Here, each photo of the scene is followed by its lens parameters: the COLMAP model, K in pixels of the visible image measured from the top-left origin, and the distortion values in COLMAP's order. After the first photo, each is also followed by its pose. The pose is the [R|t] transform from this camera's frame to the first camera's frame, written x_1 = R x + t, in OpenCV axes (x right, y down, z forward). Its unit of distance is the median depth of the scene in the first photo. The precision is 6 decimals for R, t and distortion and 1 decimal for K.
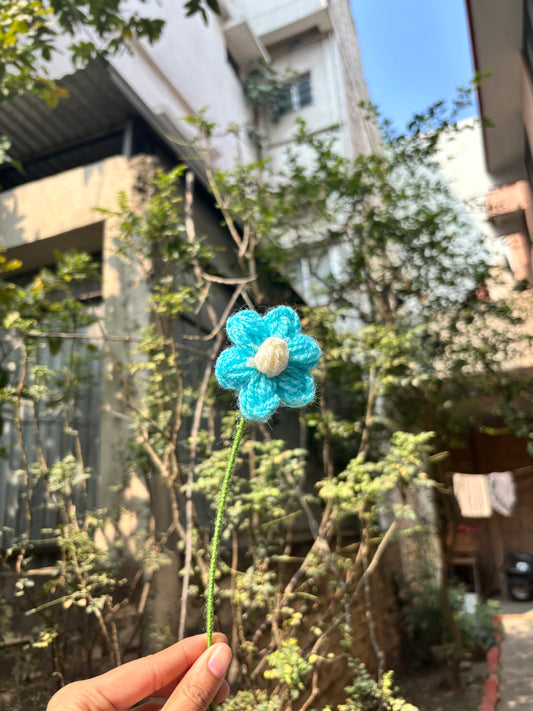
lens RADIAL K [[591.6, 0, 266.5], [0, 591.6, 378.0], [0, 0, 1]] dist [0.004416, 0.005305]
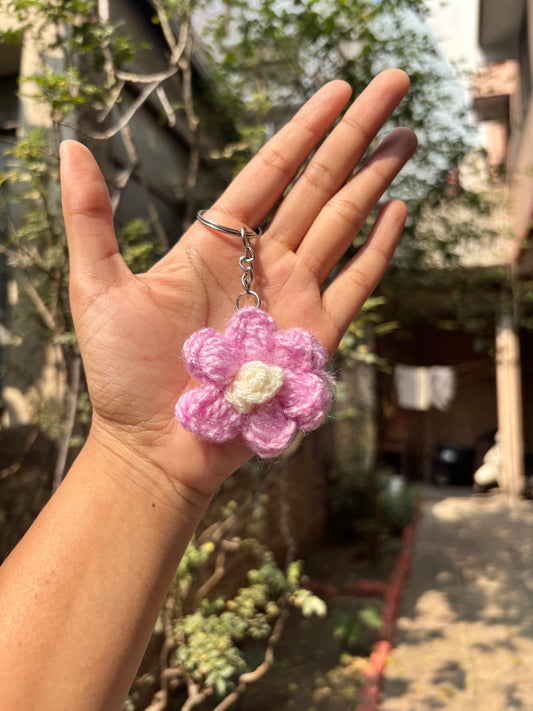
lens RADIAL K [[554.2, 0, 256.6], [0, 554.2, 388.5], [0, 0, 1]] dist [0.002811, -0.007246]
pose [[0.995459, 0.074194, 0.059641, 0.029198], [-0.085232, 0.973696, 0.211310, 0.027024], [-0.042395, -0.215434, 0.975598, 0.093774]]
